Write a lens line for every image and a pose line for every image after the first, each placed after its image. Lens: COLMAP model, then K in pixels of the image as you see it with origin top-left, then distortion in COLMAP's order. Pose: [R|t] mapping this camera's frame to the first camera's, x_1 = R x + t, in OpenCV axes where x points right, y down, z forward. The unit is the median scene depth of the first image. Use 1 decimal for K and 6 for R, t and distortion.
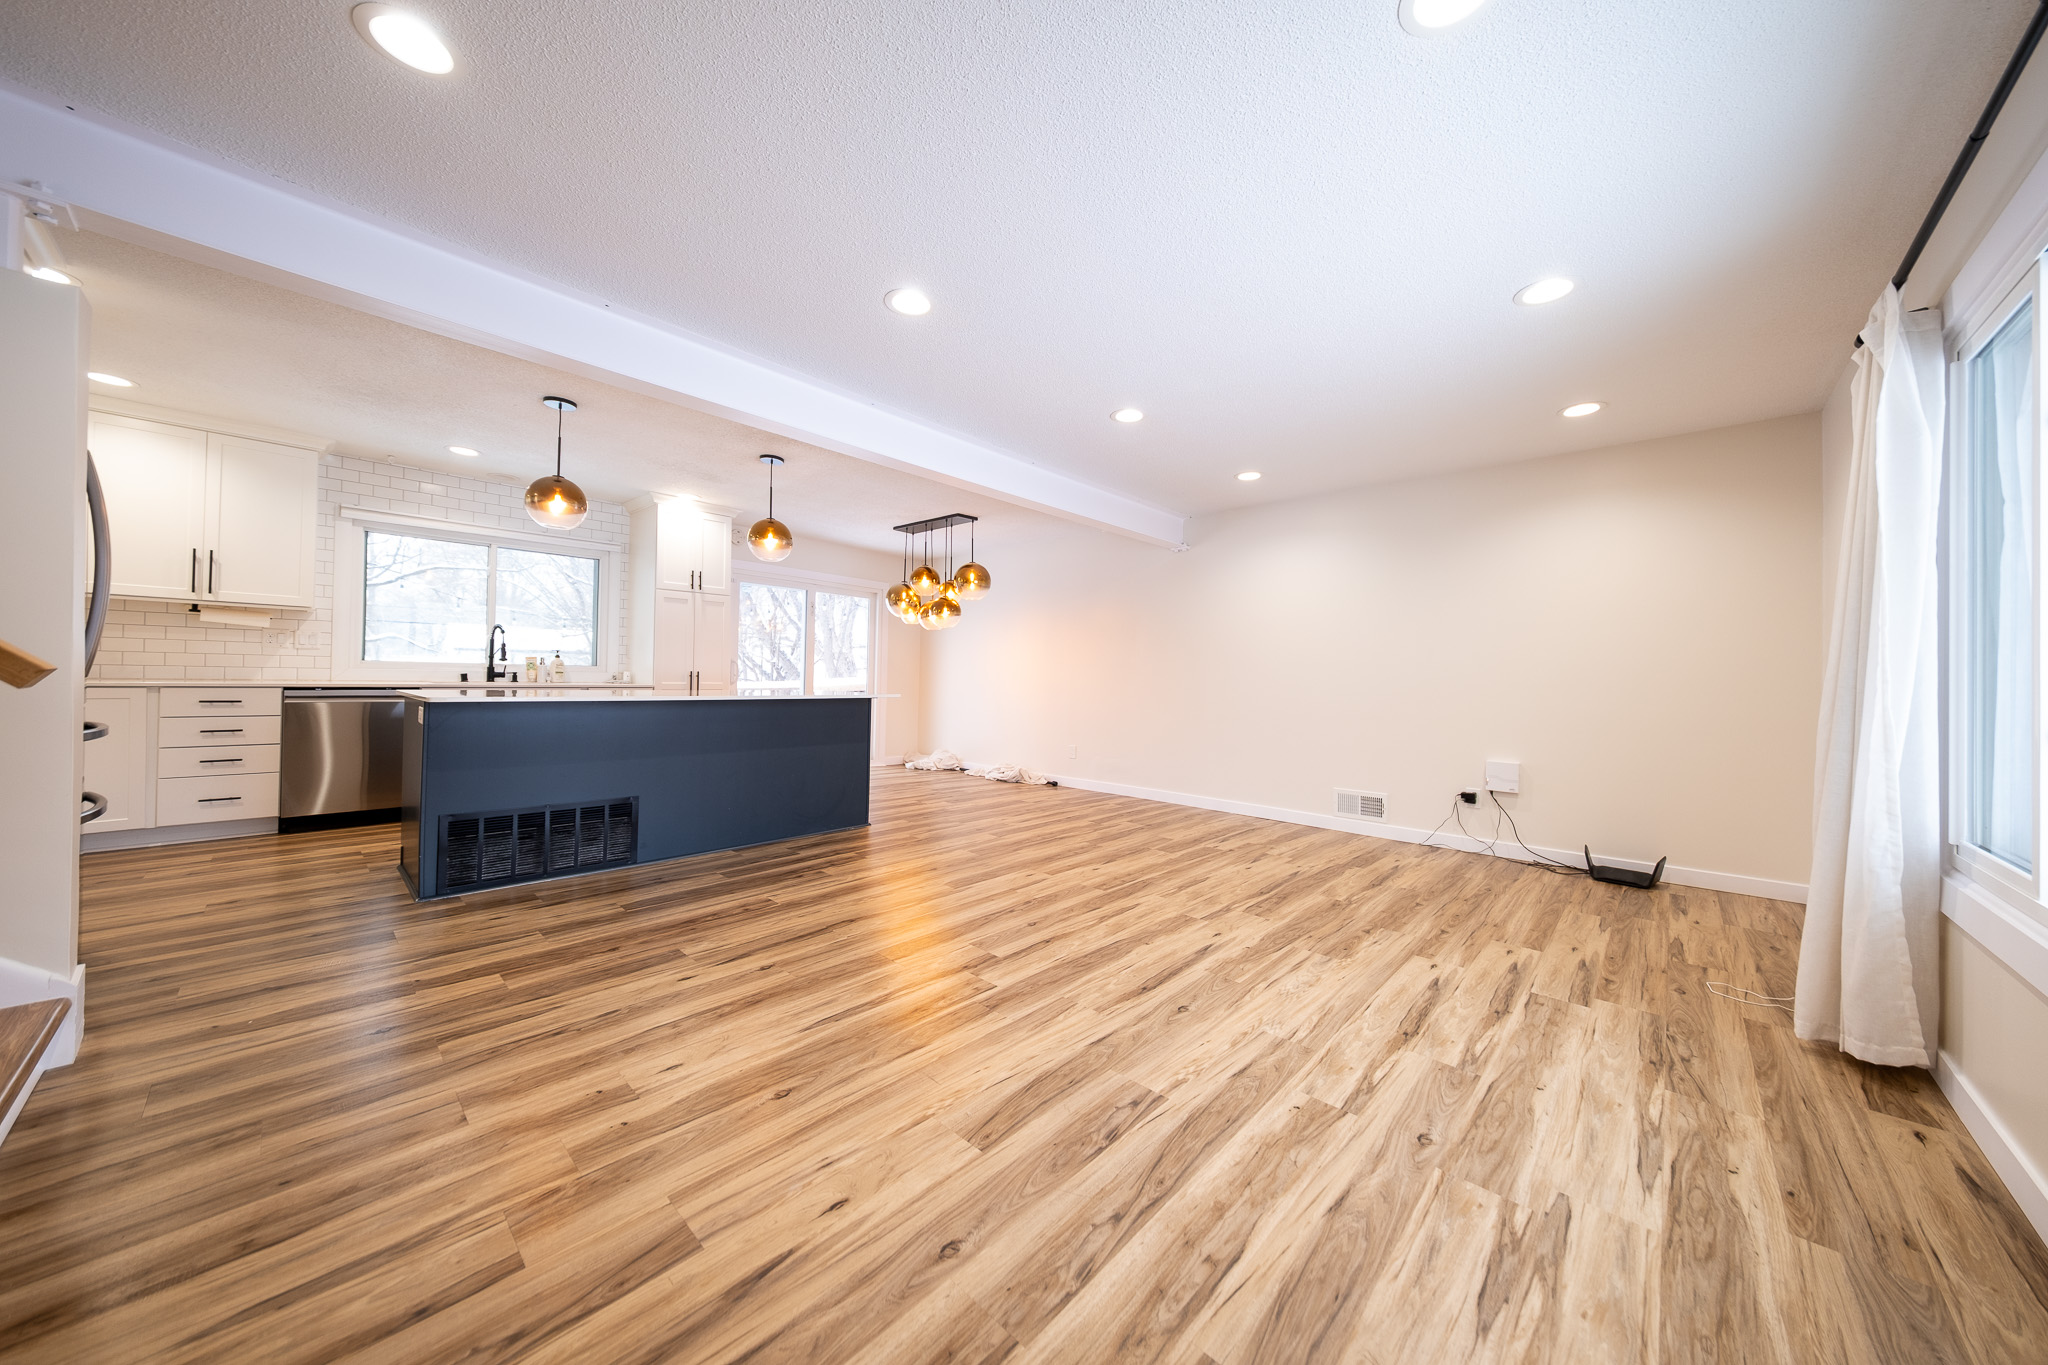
lens RADIAL K [[687.0, 0, 1020.5], [0, 687.0, 676.5], [0, 0, 1]] dist [0.017848, -0.008381]
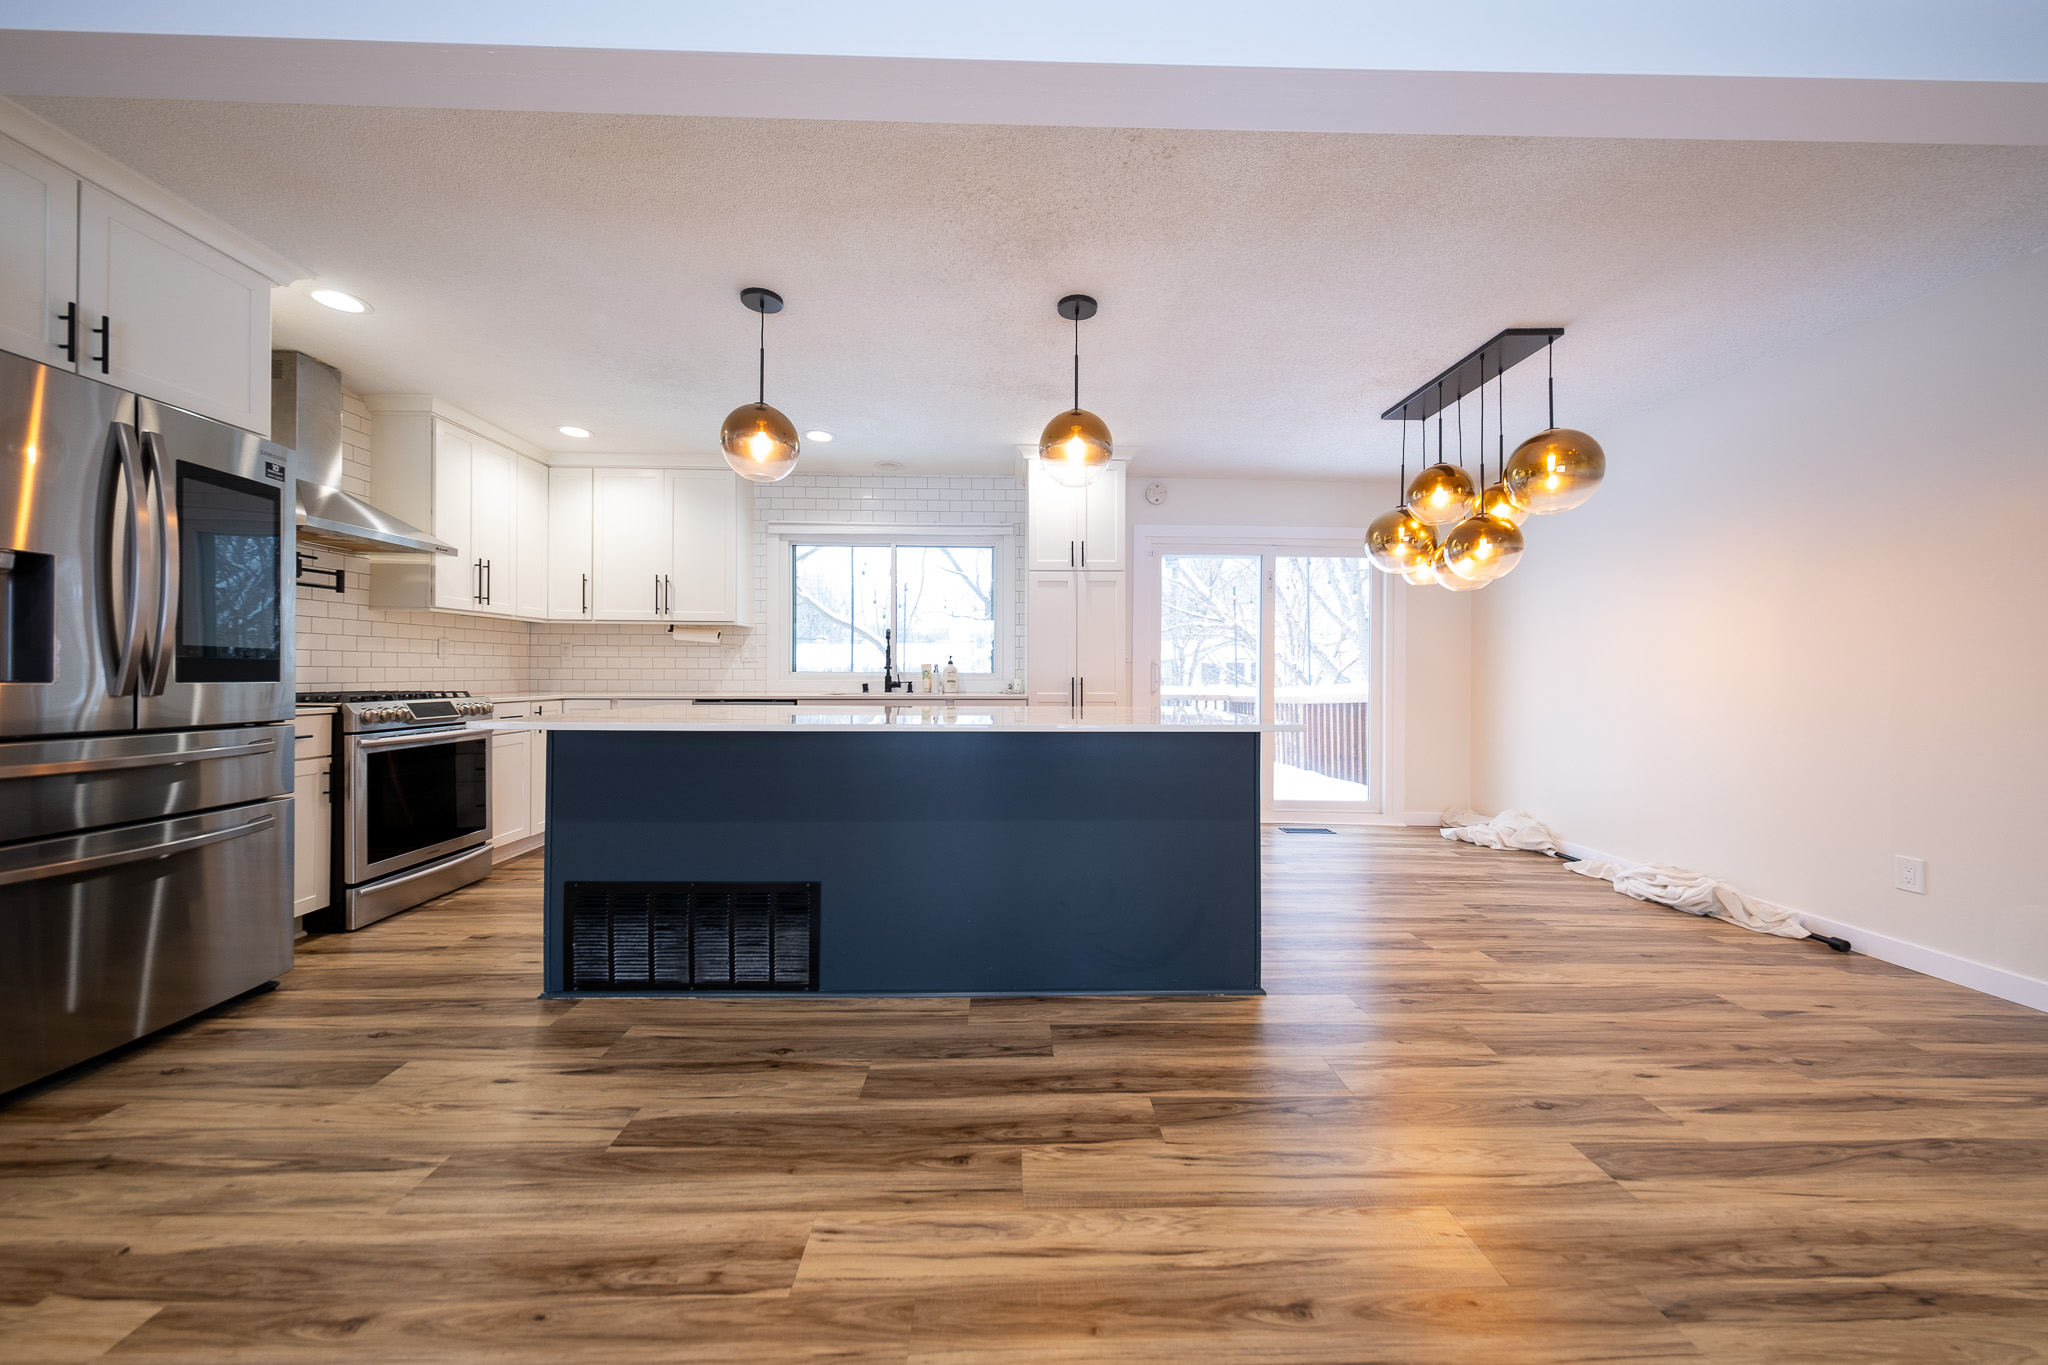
lens RADIAL K [[690.6, 0, 1022.5], [0, 690.6, 673.2], [0, 0, 1]] dist [0.000022, -0.000142]
pose [[0.700532, -0.019469, -0.713355, 0.014326], [0.009856, 0.999796, -0.017607, 0.000207], [0.713553, 0.005303, 0.700581, 0.801485]]
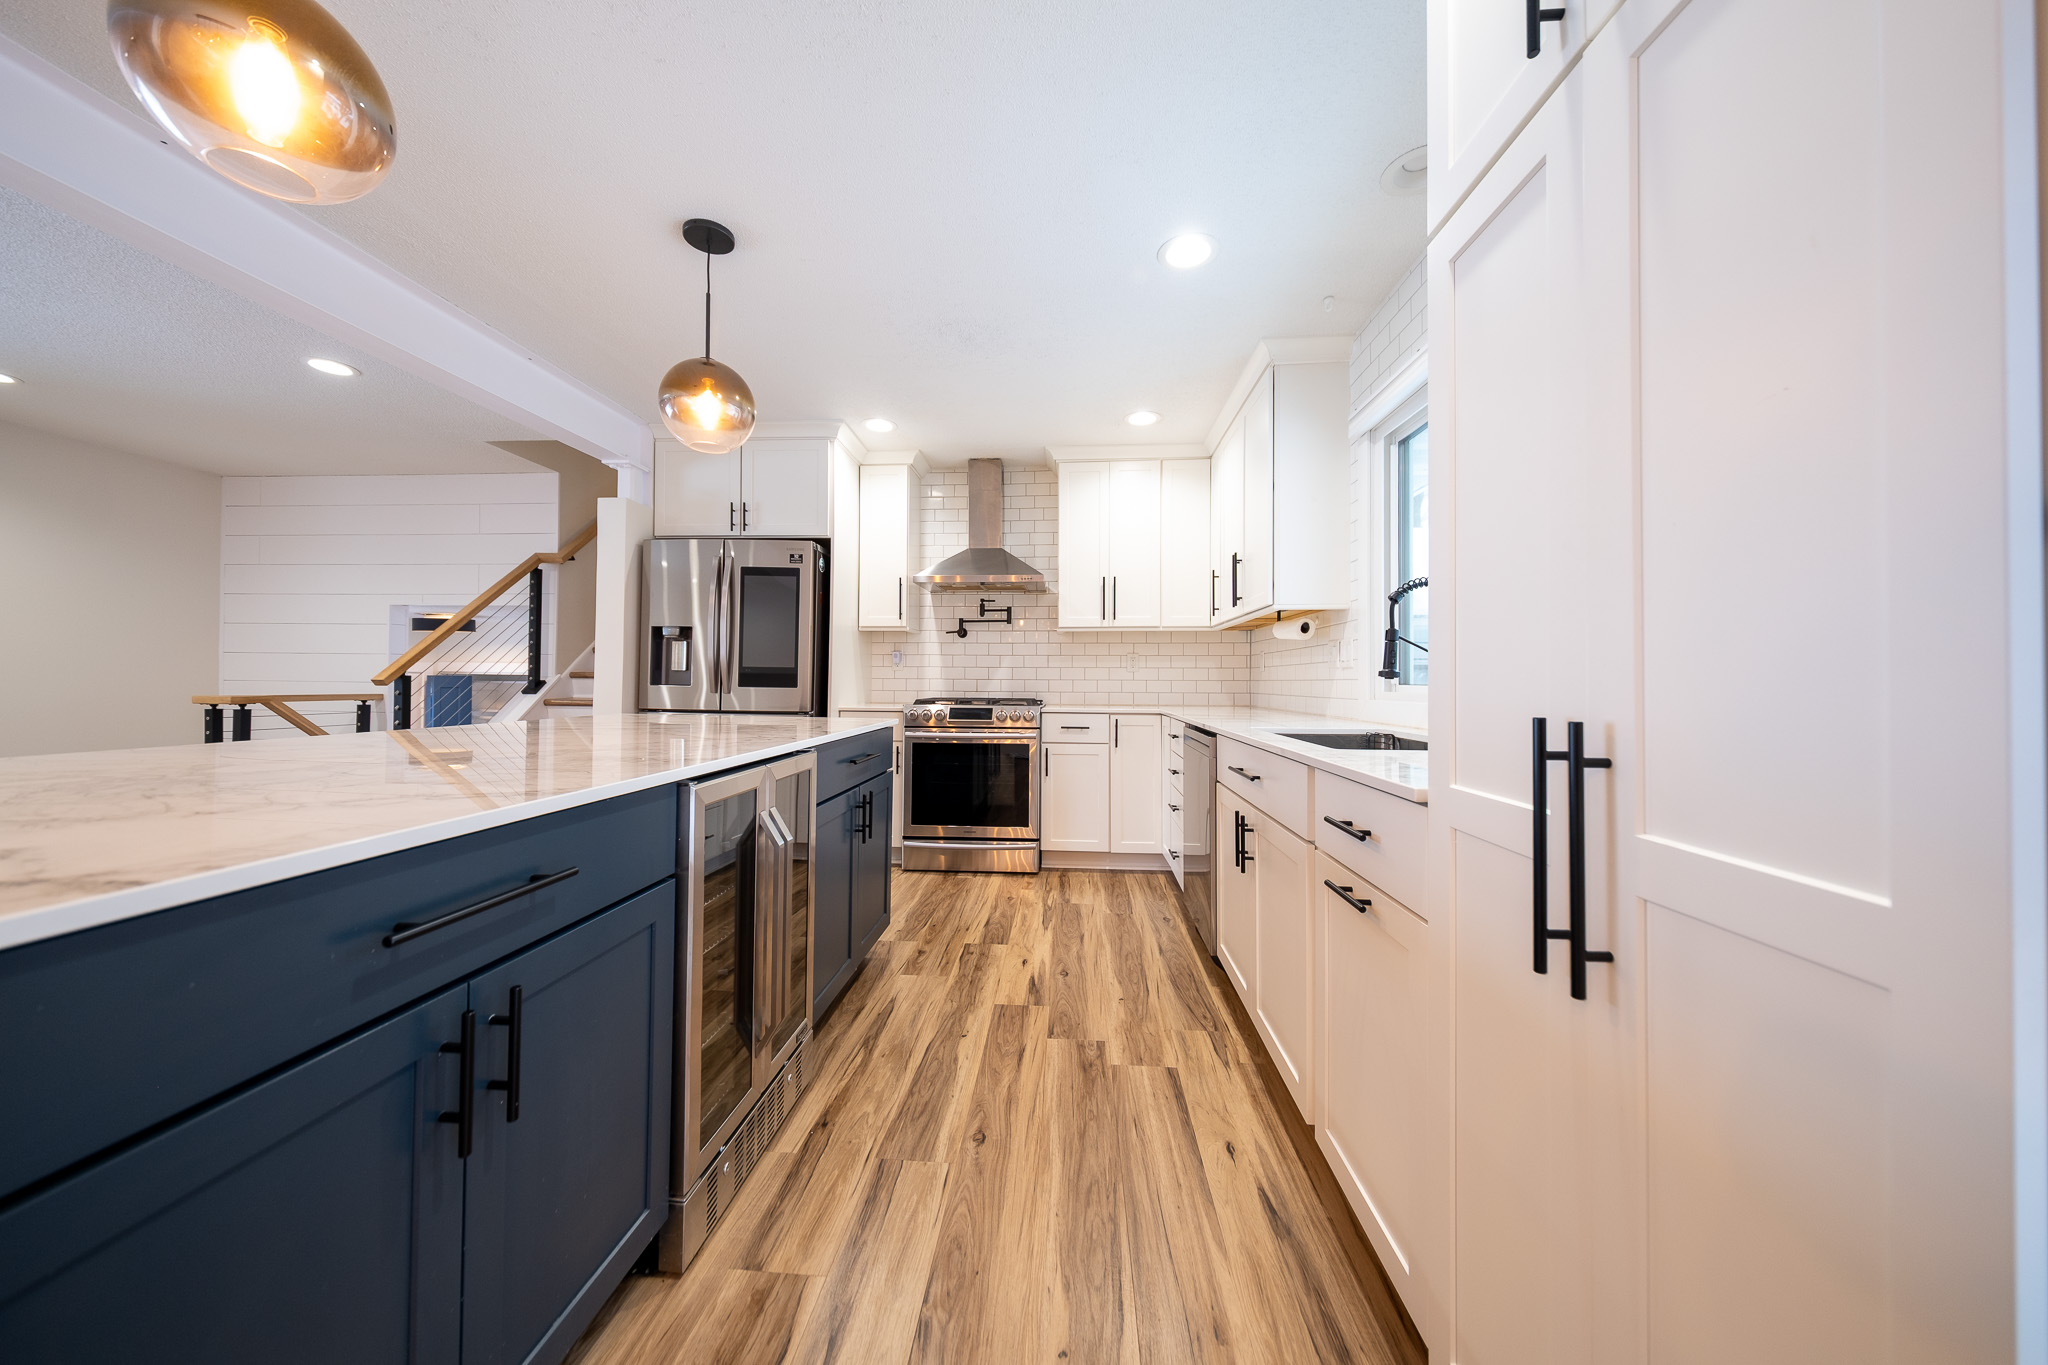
lens RADIAL K [[690.6, 0, 1022.5], [0, 690.6, 673.2], [0, 0, 1]] dist [0.000022, -0.000142]
pose [[-0.779583, -0.037524, -0.625173, -0.596018], [-0.026947, 0.999289, -0.026377, -0.014395], [0.625719, -0.003716, -0.780040, 1.875246]]
